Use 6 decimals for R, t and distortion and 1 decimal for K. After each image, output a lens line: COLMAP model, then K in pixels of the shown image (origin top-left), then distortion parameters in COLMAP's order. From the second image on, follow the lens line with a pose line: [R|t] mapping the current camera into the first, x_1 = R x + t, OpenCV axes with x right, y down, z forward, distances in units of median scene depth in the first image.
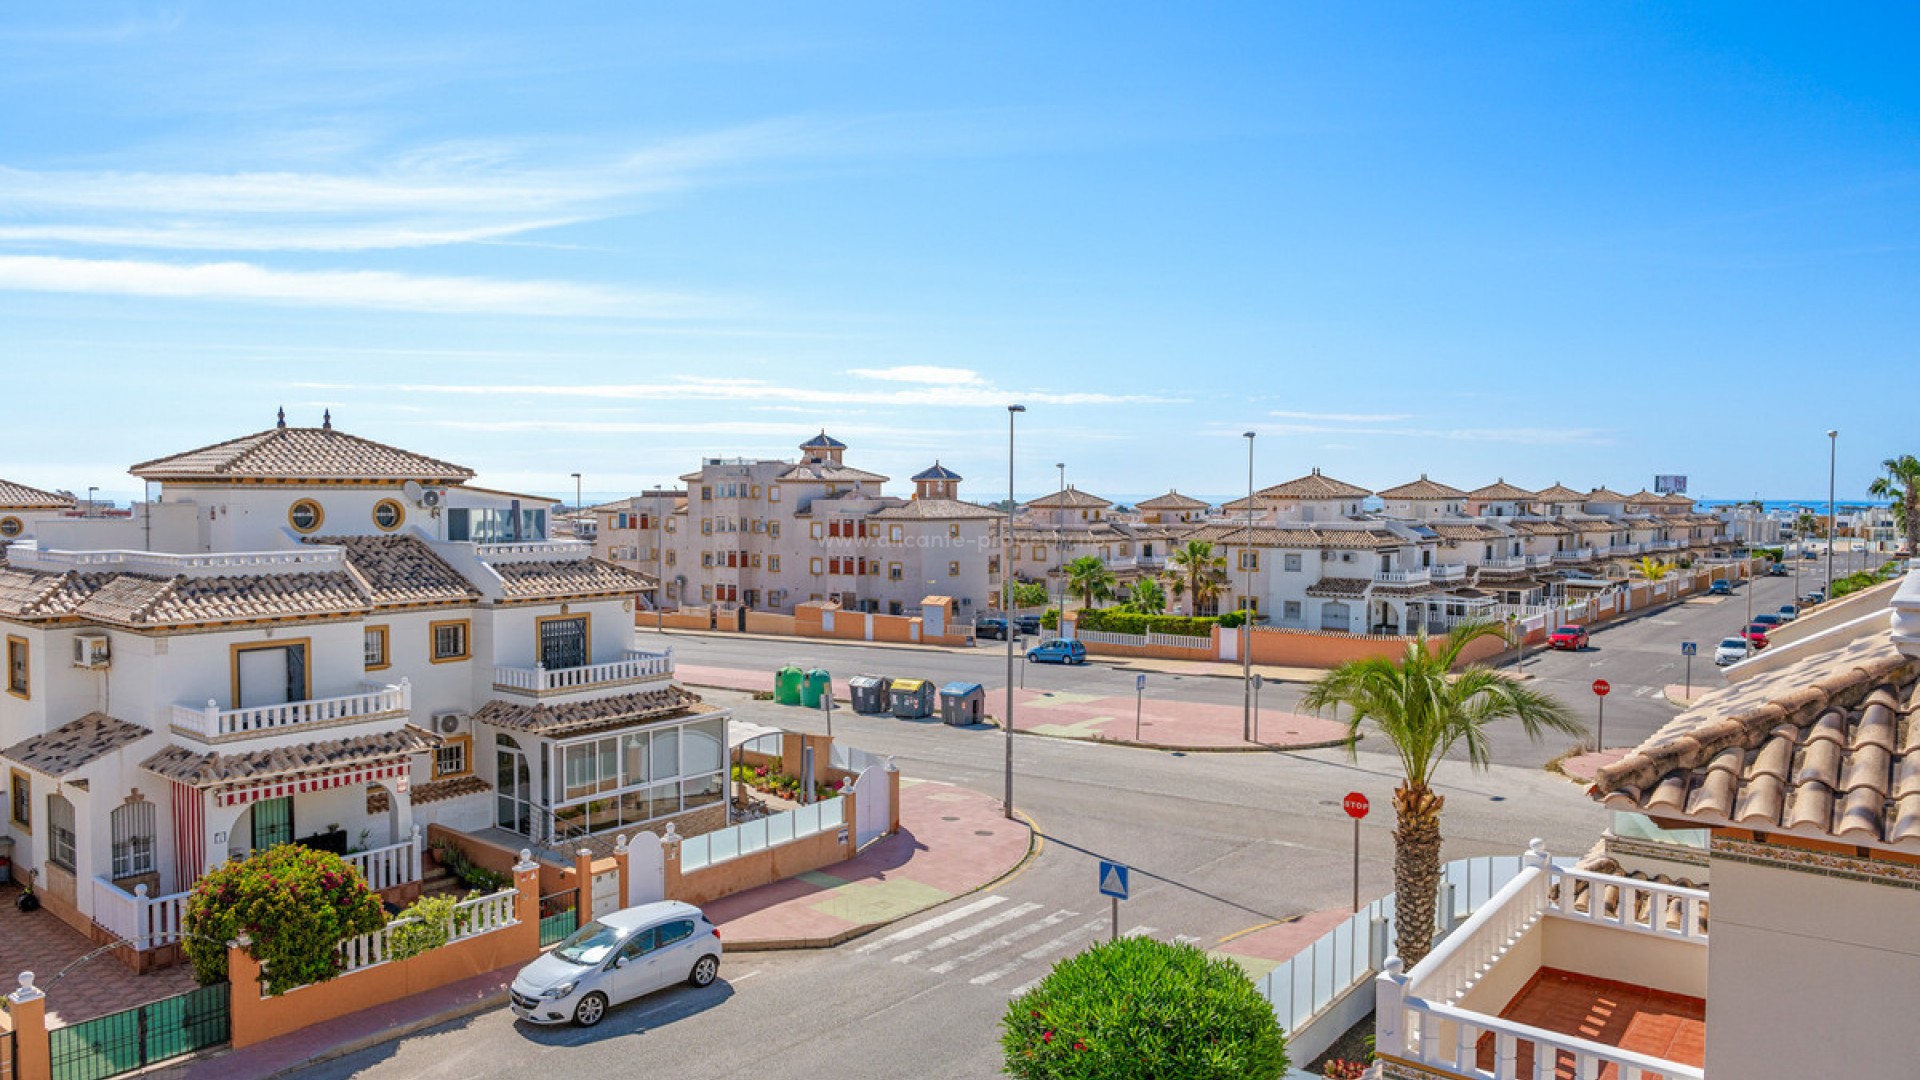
lens RADIAL K [[1268.1, 0, 957.1], [0, 1268.1, 538.3], [0, 0, 1]] dist [-0.002121, -0.000496]
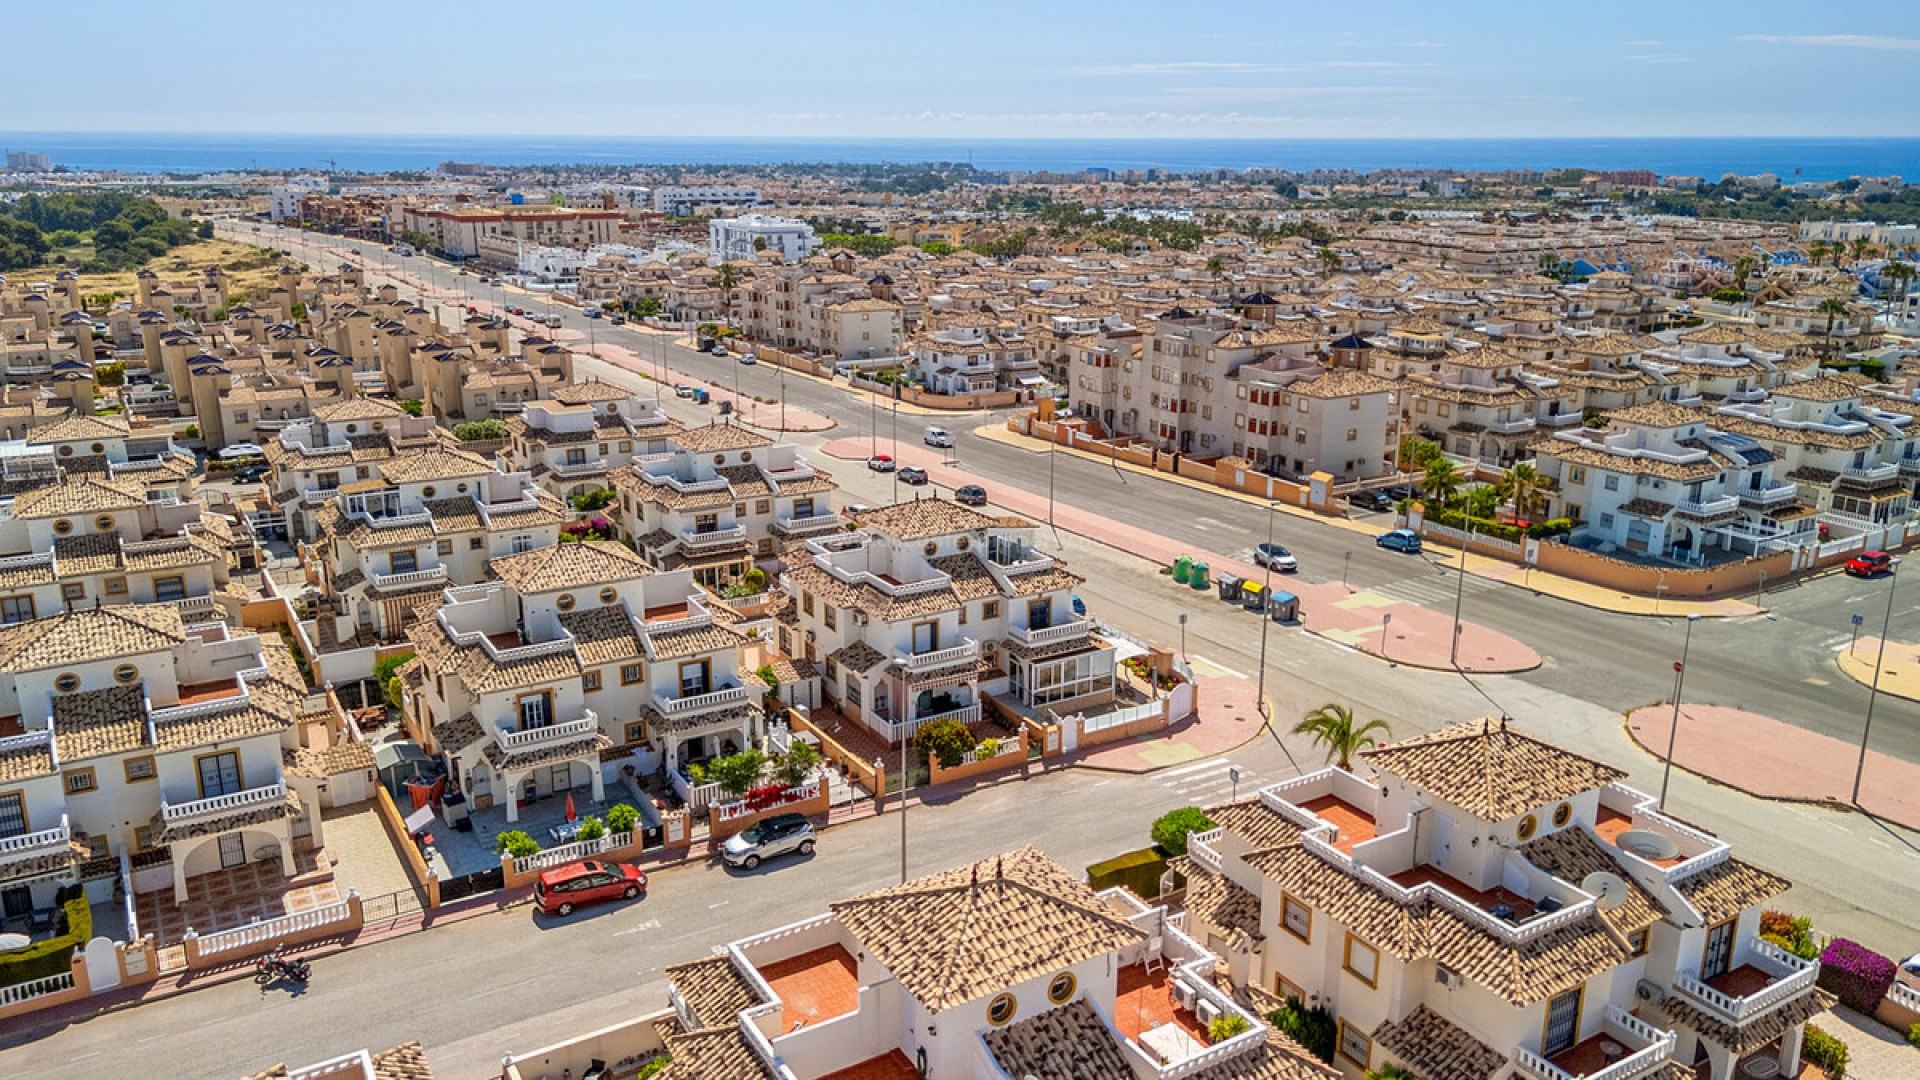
lens RADIAL K [[1417.0, 0, 954.7], [0, 1417.0, 553.2], [0, 0, 1]] dist [0.070244, -0.077000]
pose [[0.934522, 0.095514, -0.342849, 0.147090], [-0.008604, 0.969097, 0.246529, -0.242629], [0.355801, -0.227437, 0.906465, -0.480854]]
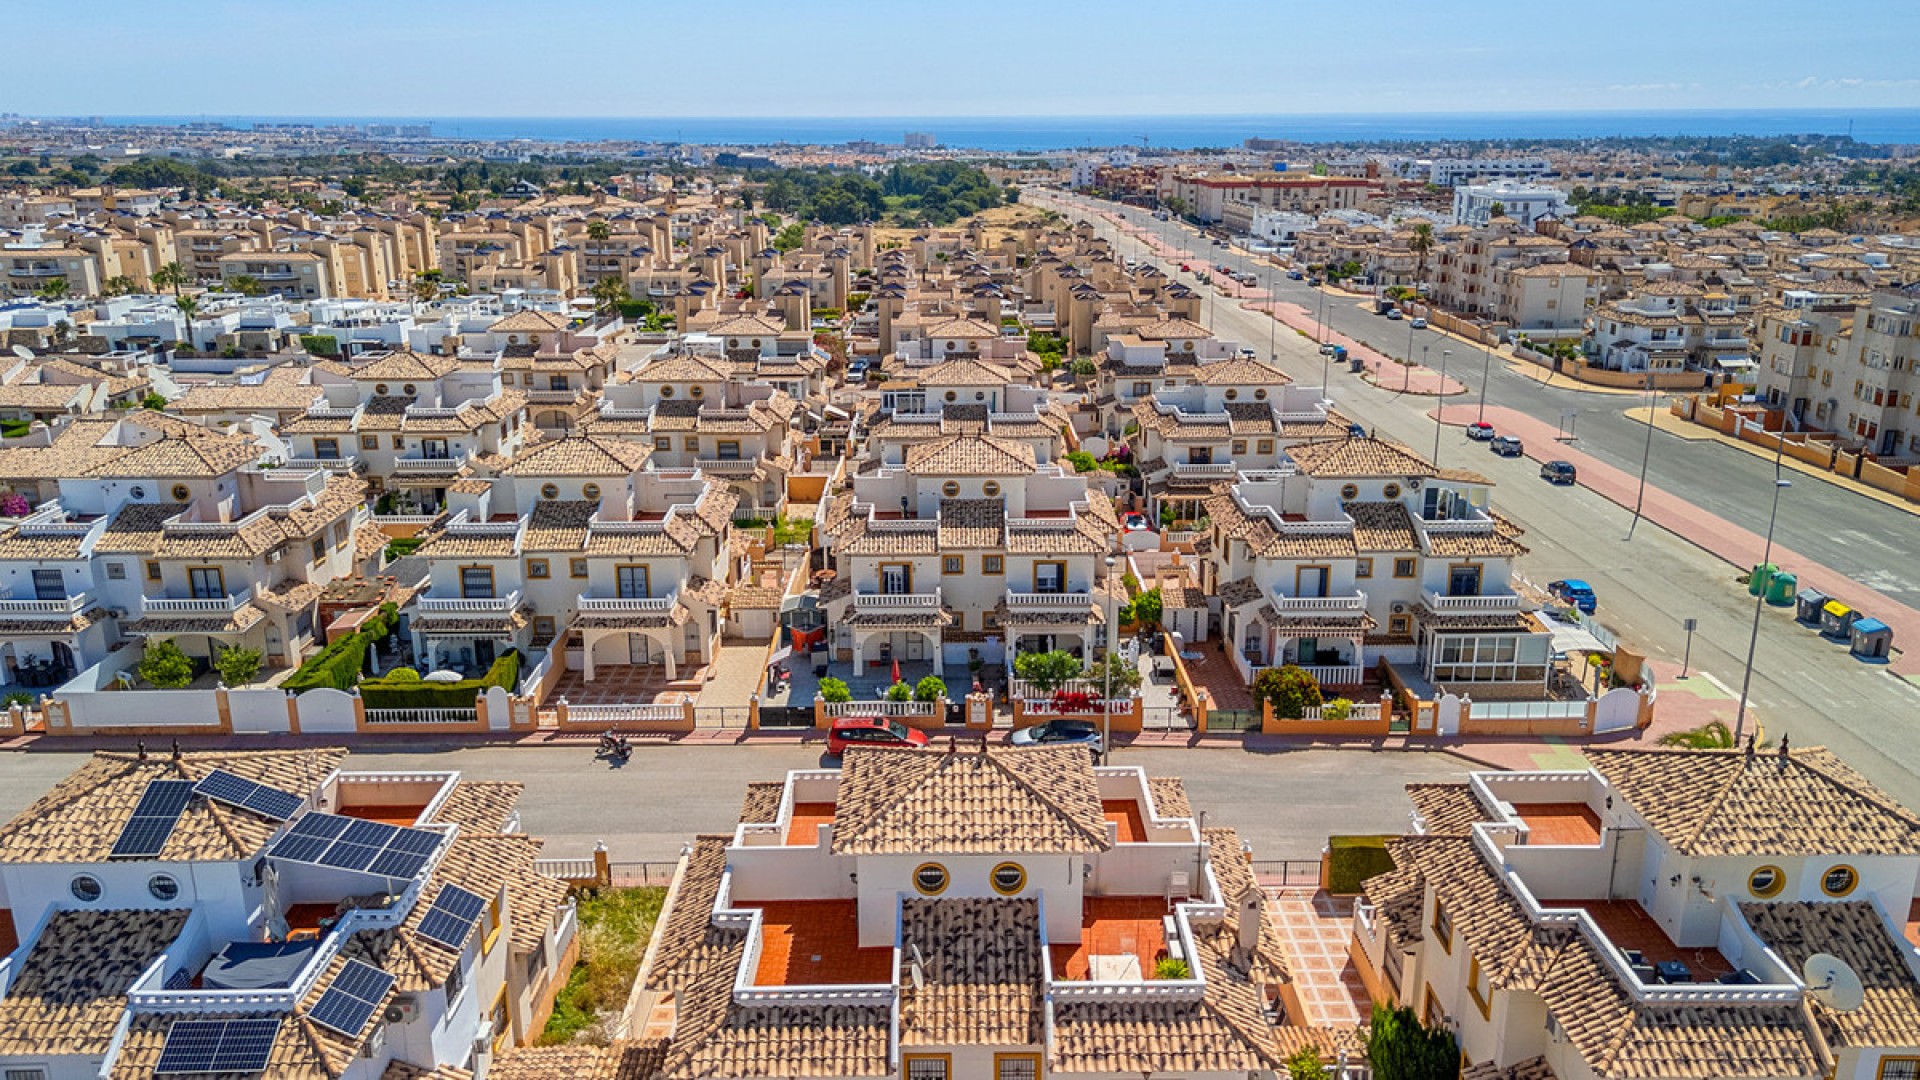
lens RADIAL K [[1417.0, 0, 950.1], [0, 1417.0, 536.6], [0, 0, 1]] dist [0.070244, -0.077000]
pose [[0.621329, 0.212907, -0.754069, 0.319557], [-0.018561, 0.966105, 0.257480, -0.203369], [0.783330, -0.145983, 0.604221, -0.343891]]
